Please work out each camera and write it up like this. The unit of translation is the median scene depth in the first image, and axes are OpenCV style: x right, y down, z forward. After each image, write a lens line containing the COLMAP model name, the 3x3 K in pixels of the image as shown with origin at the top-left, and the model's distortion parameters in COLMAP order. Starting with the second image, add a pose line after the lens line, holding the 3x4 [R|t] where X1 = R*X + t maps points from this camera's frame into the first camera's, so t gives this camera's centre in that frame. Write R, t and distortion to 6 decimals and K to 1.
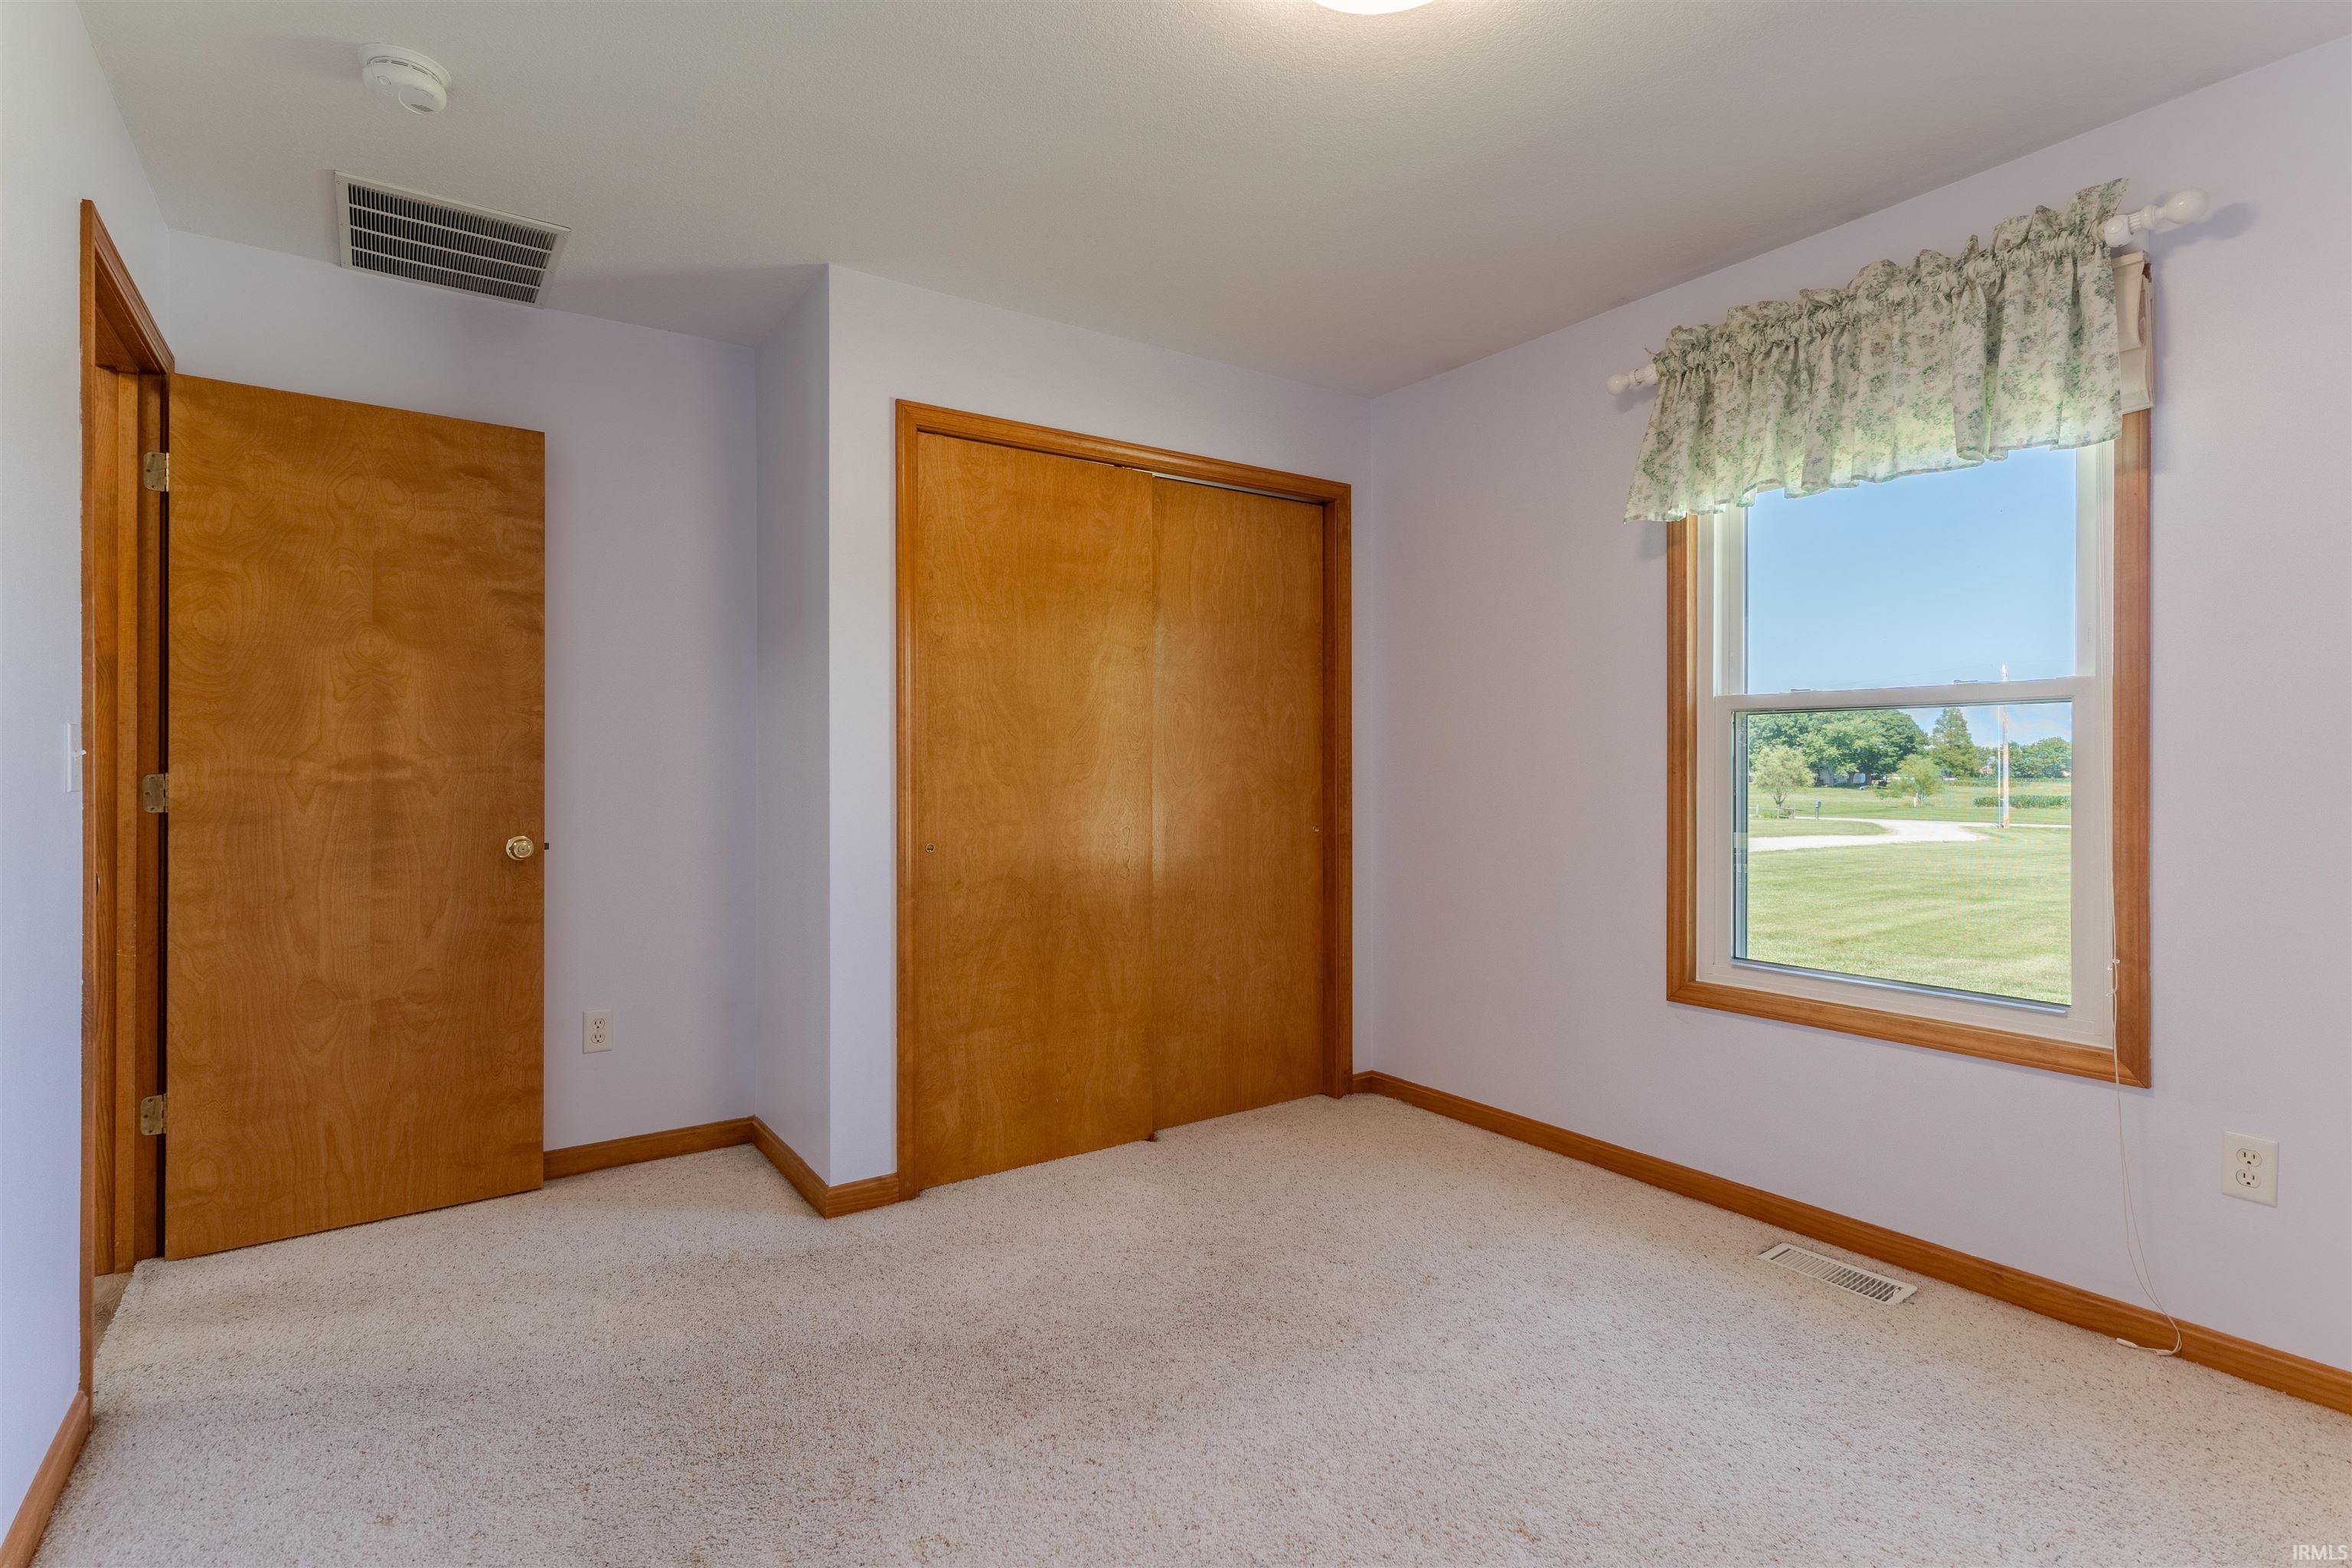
lens RADIAL K [[1130.9, 0, 1164.8], [0, 1130.9, 761.2], [0, 0, 1]] dist [-0.000111, 0.000286]
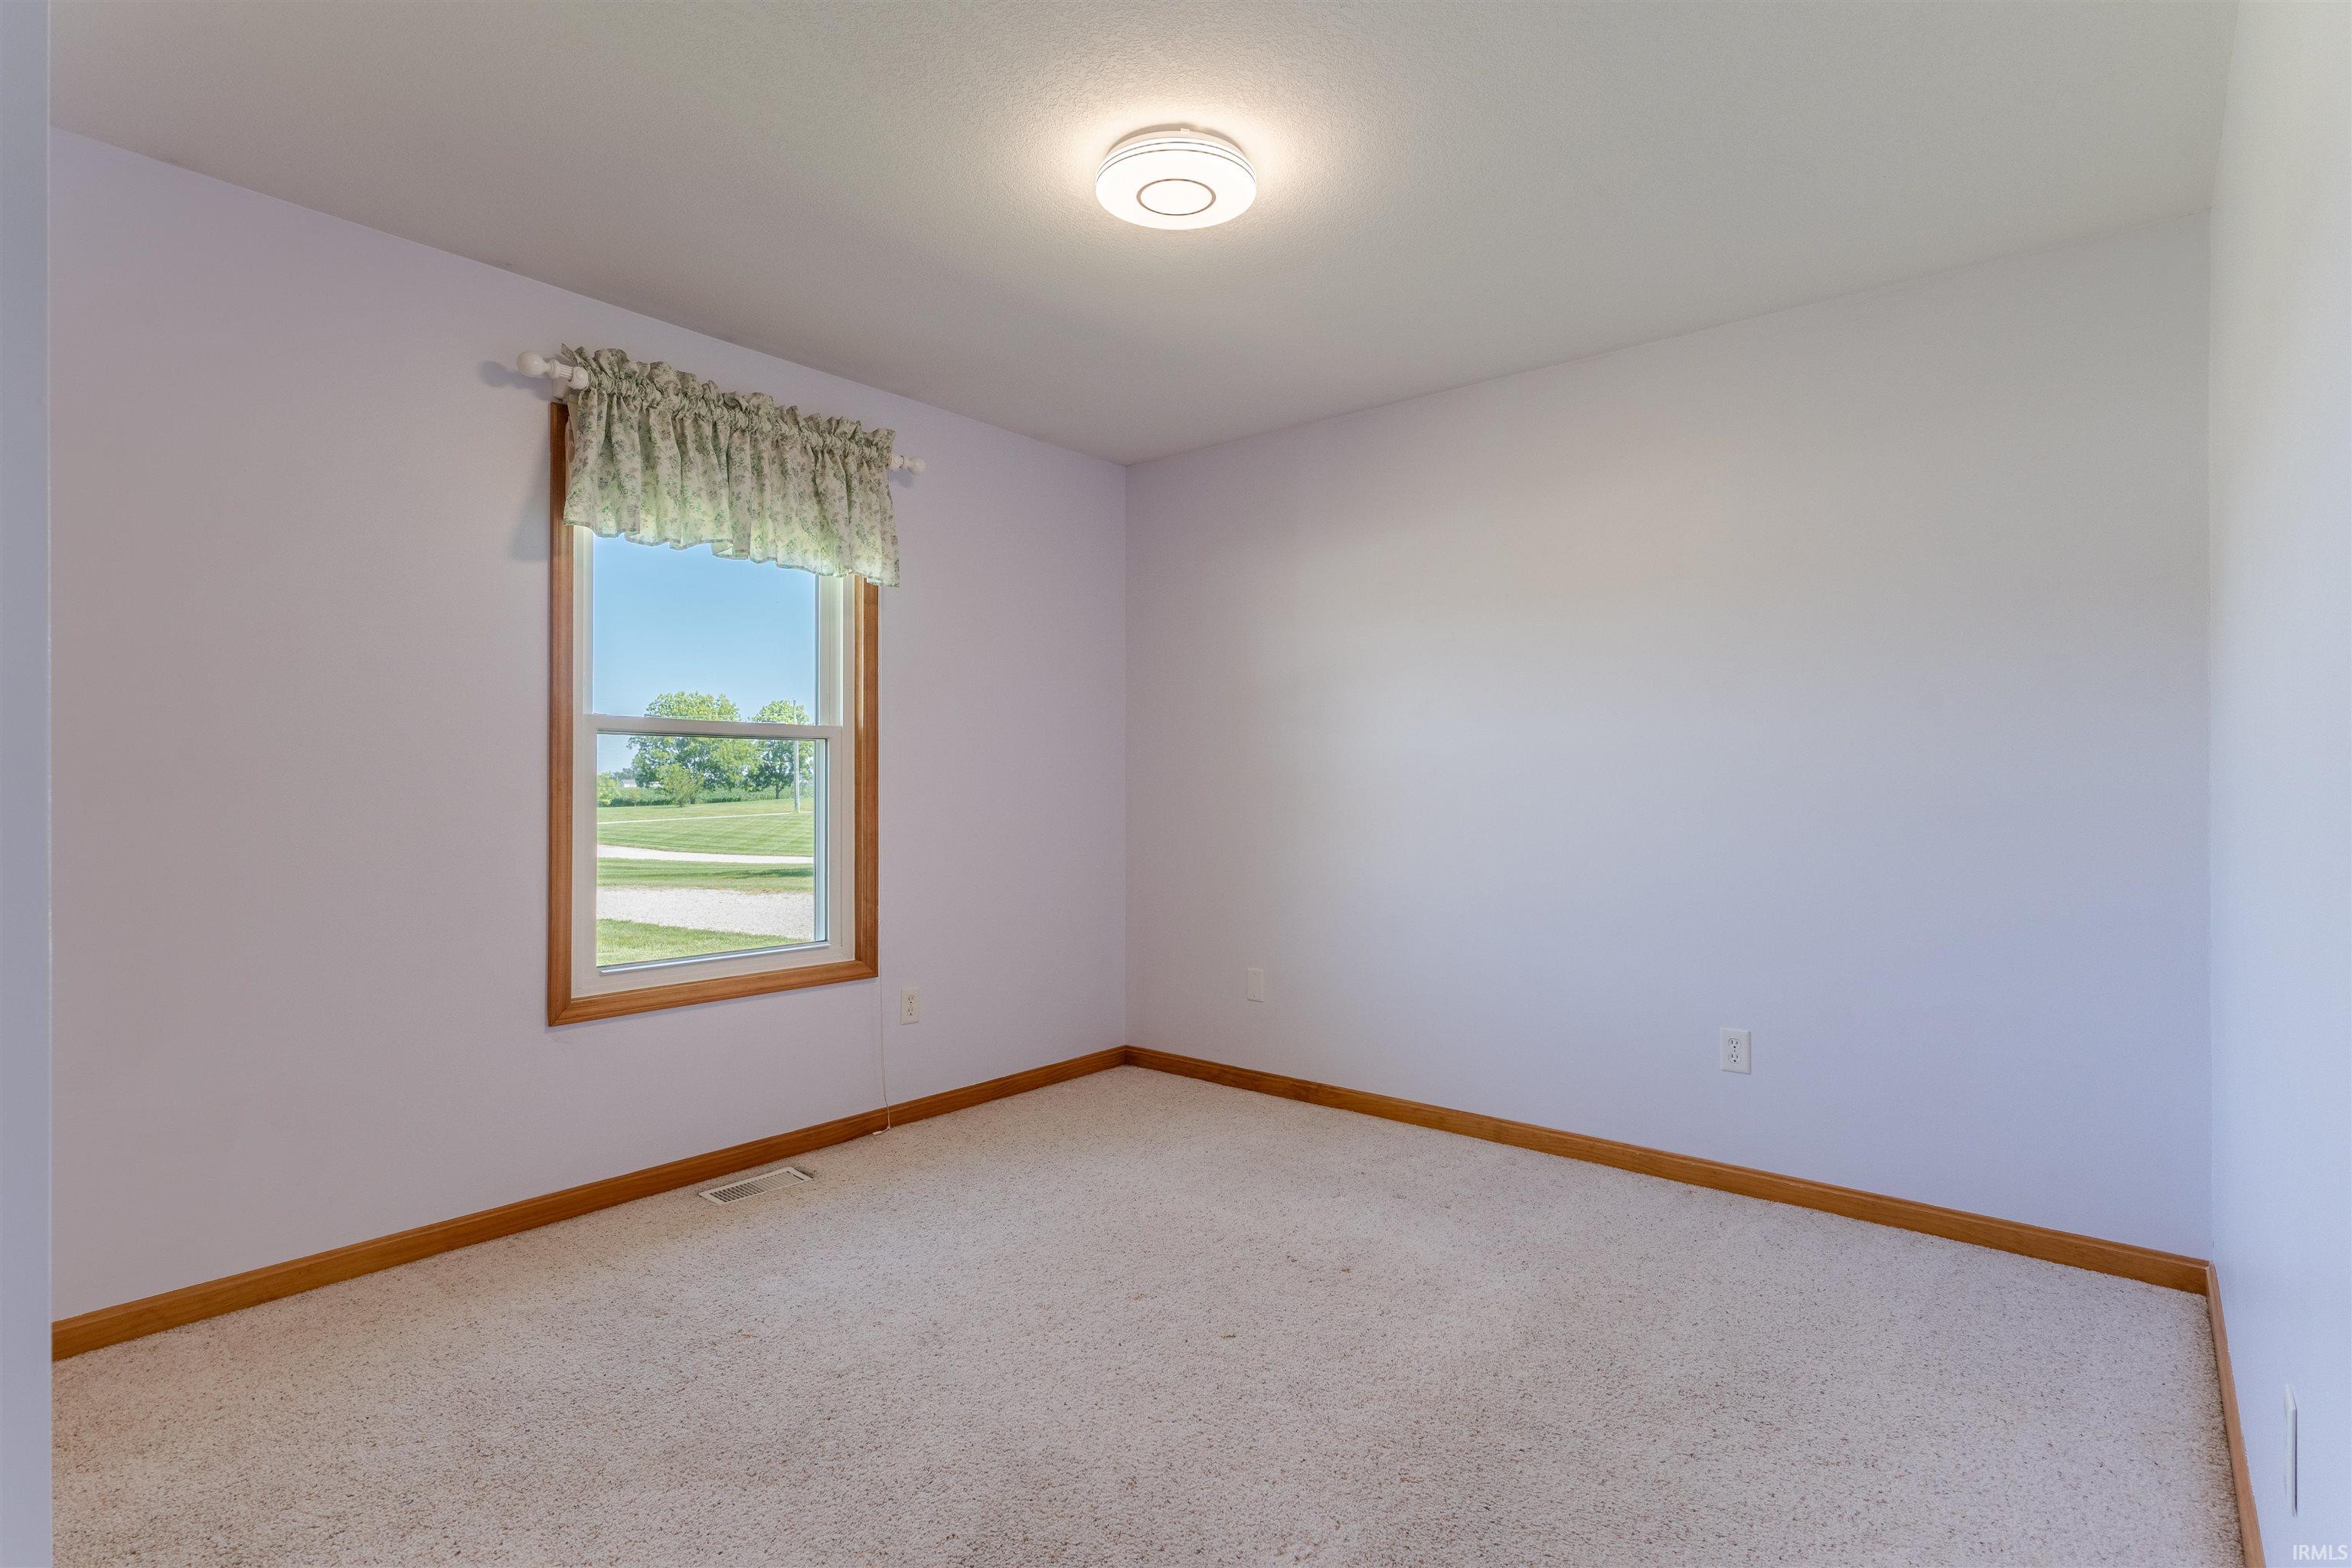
lens RADIAL K [[1128.8, 0, 1169.9], [0, 1128.8, 785.7], [0, 0, 1]] dist [0.002507, 0.000947]
pose [[-0.264765, 0.001625, 0.964312, -0.635035], [-0.004772, 0.999984, -0.002995, 0.007689], [-0.964301, -0.005395, -0.264753, 0.764948]]
